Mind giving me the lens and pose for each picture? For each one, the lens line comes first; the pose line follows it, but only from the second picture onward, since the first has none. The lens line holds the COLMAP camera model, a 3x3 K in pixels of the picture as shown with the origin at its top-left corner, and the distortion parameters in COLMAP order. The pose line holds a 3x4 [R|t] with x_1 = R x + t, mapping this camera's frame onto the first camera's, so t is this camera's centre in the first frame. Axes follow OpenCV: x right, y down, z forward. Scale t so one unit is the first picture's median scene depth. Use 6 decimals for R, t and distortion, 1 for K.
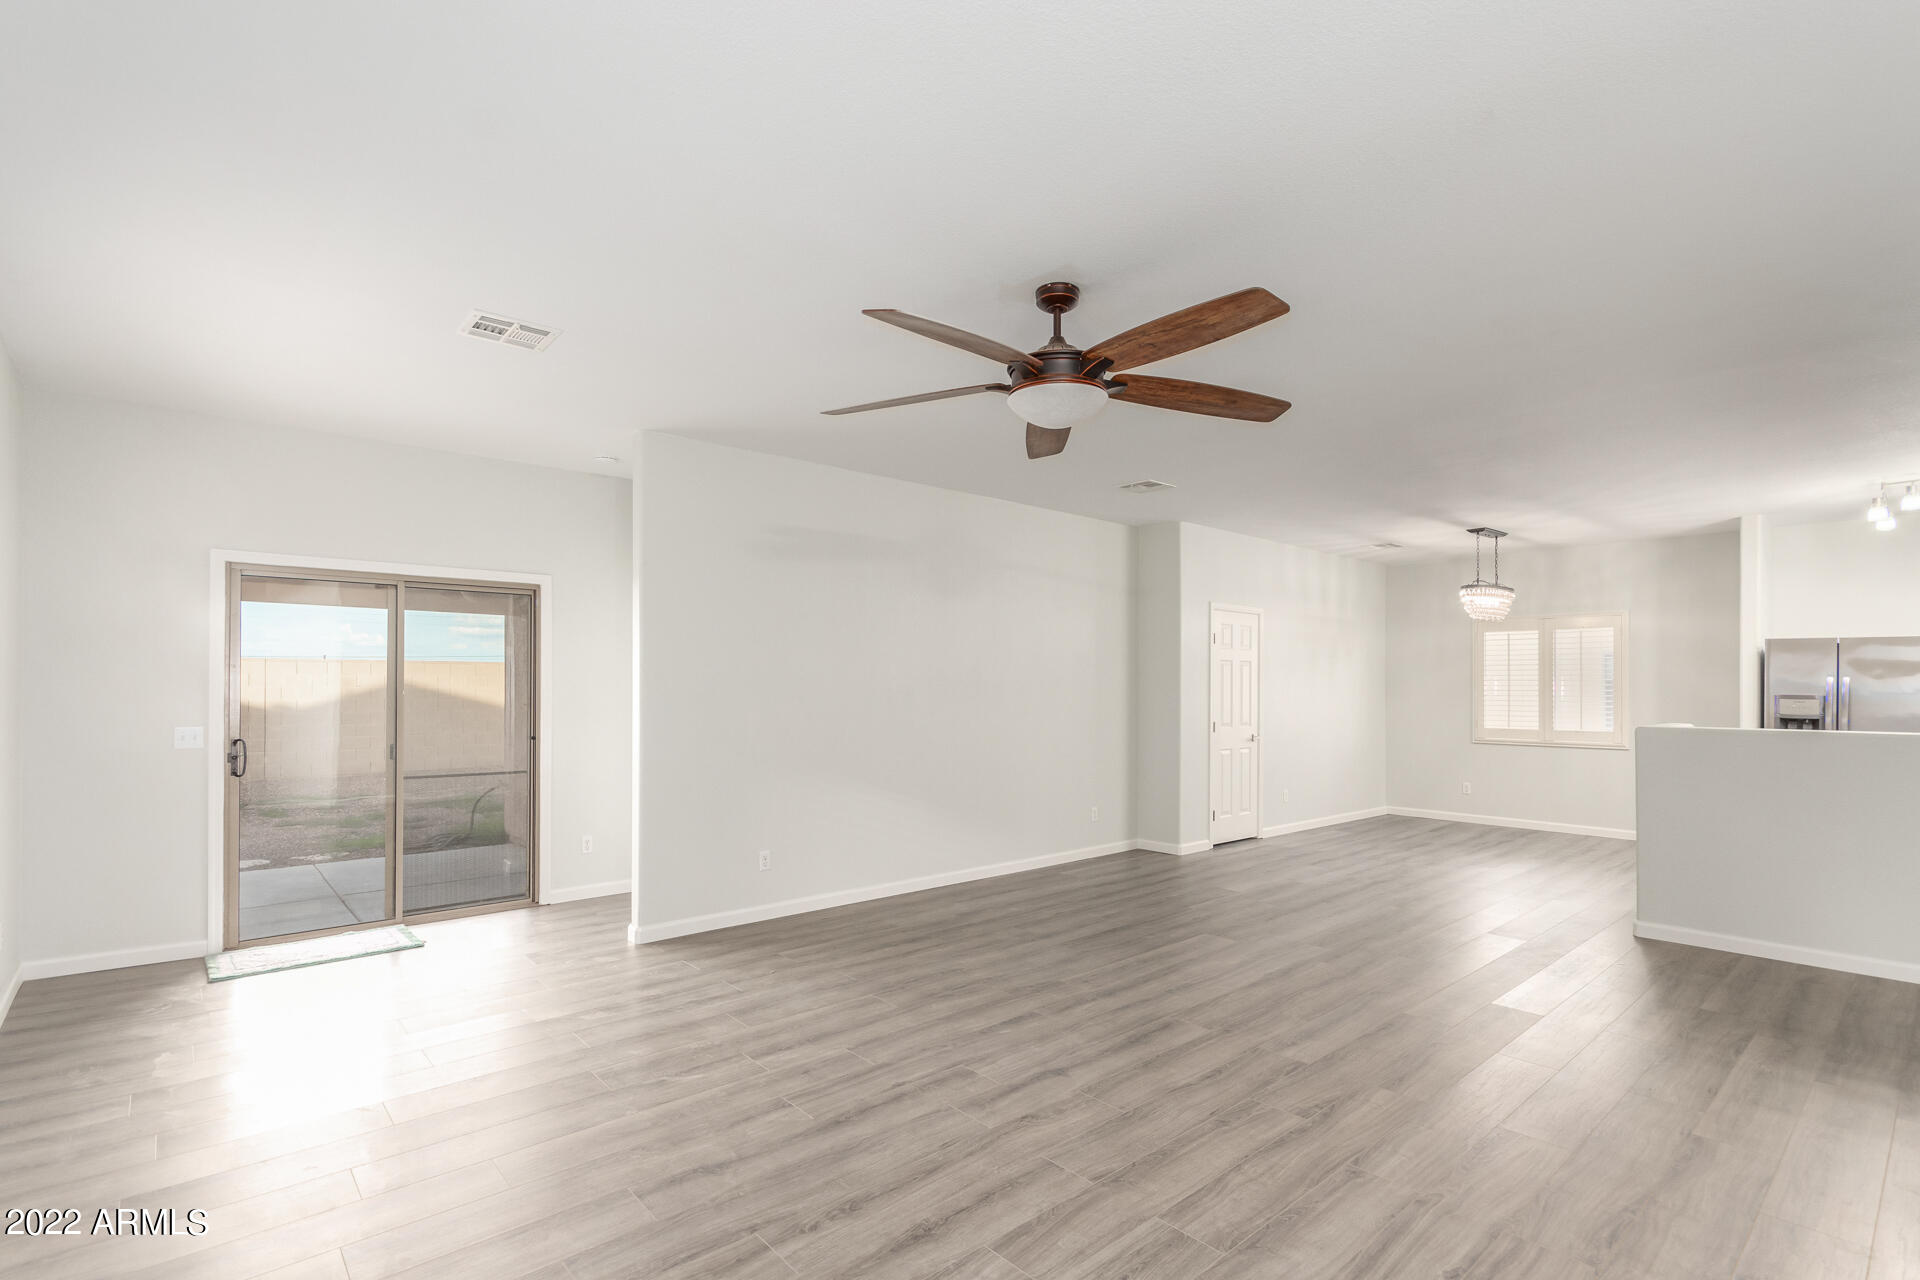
lens RADIAL K [[905.8, 0, 957.1], [0, 905.8, 677.6], [0, 0, 1]] dist [-0.057831, 0.000048]
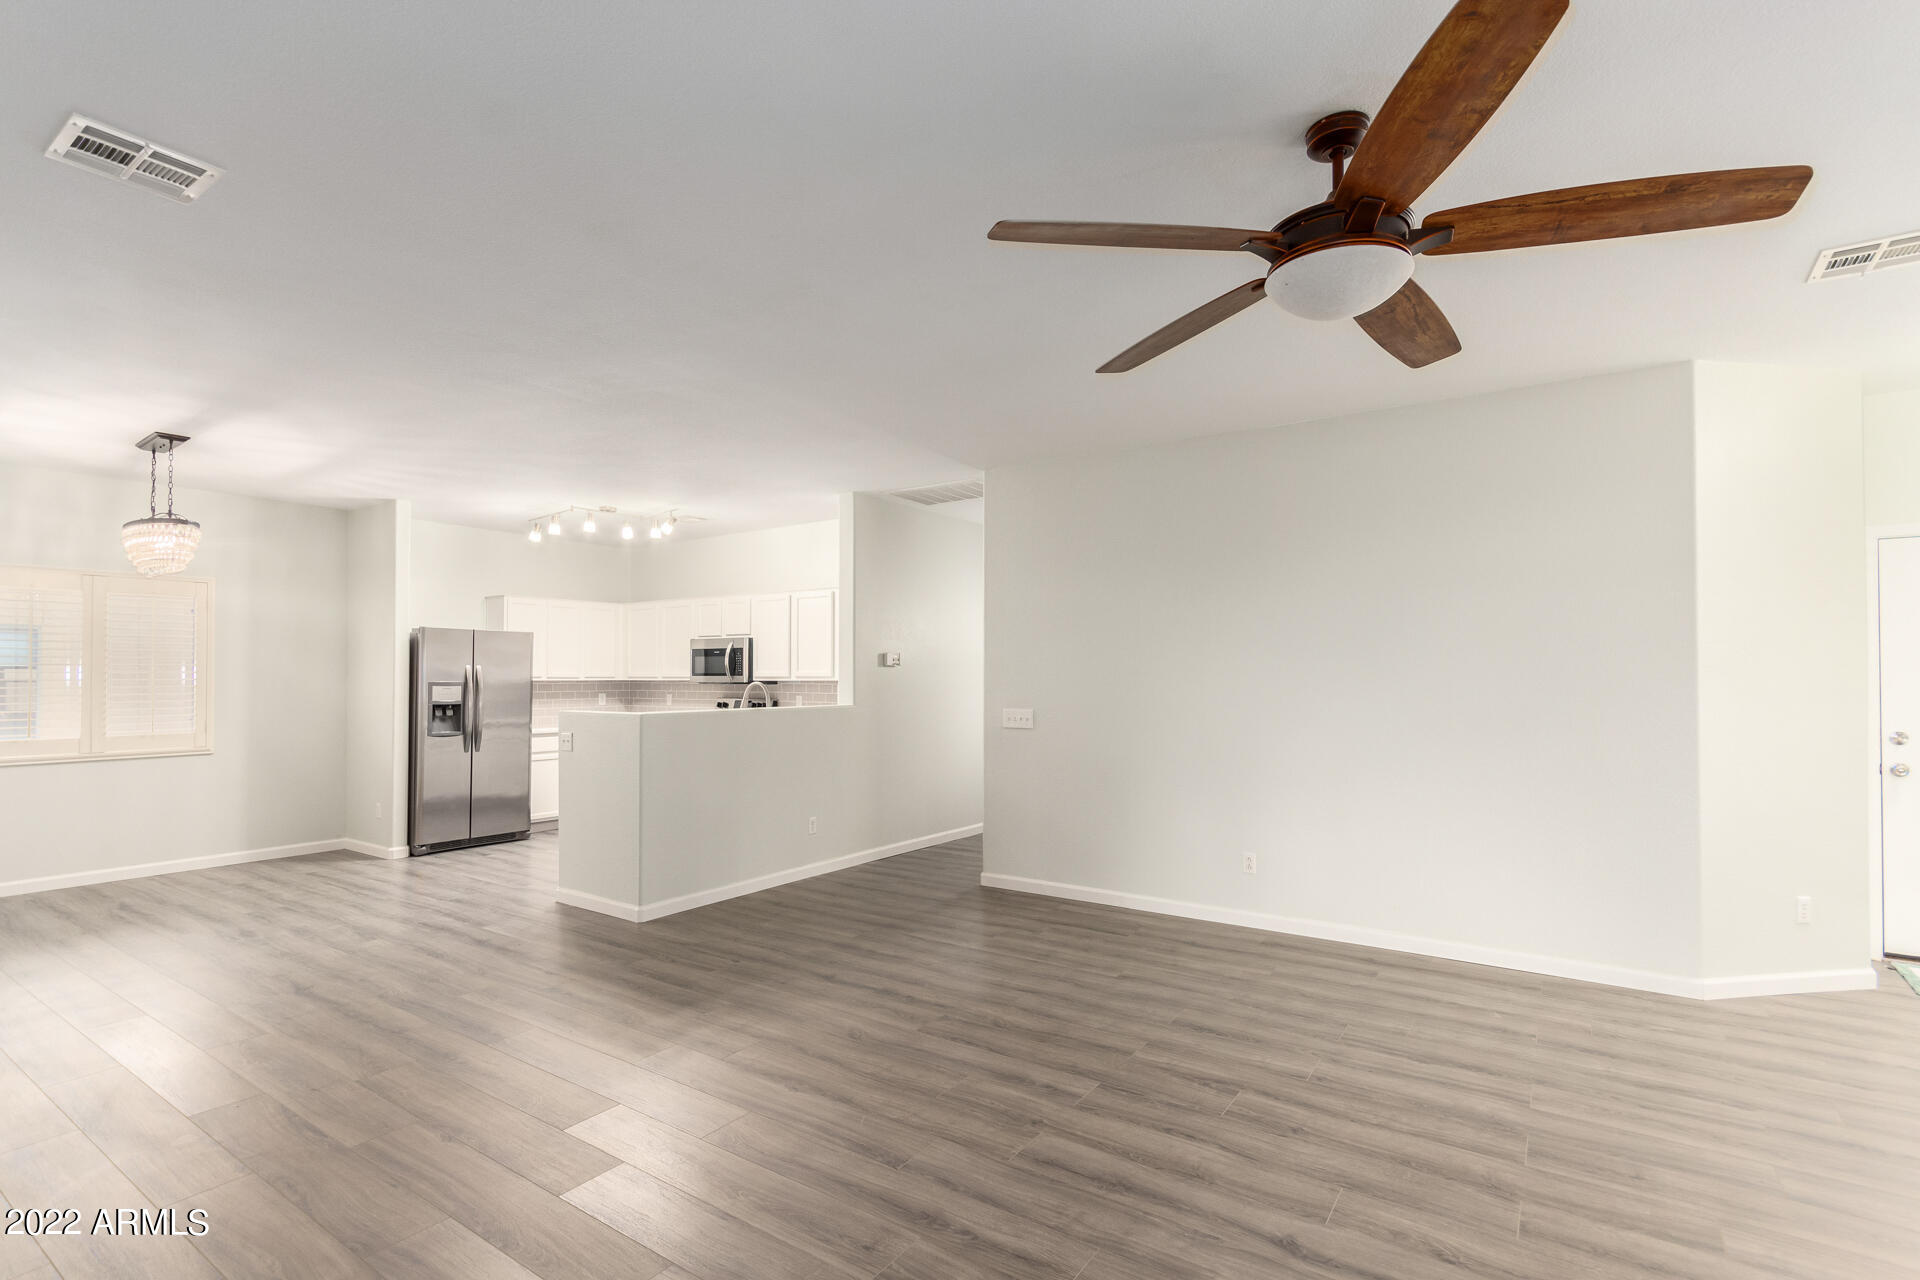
lens RADIAL K [[888.1, 0, 957.5], [0, 888.1, 665.6], [0, 0, 1]] dist [-0.002297, -0.000241]
pose [[-0.238457, 0.000643, 0.971153, -0.404913], [-0.003487, 0.999993, -0.001519, 0.000104], [-0.971147, -0.003749, -0.238453, 1.175839]]
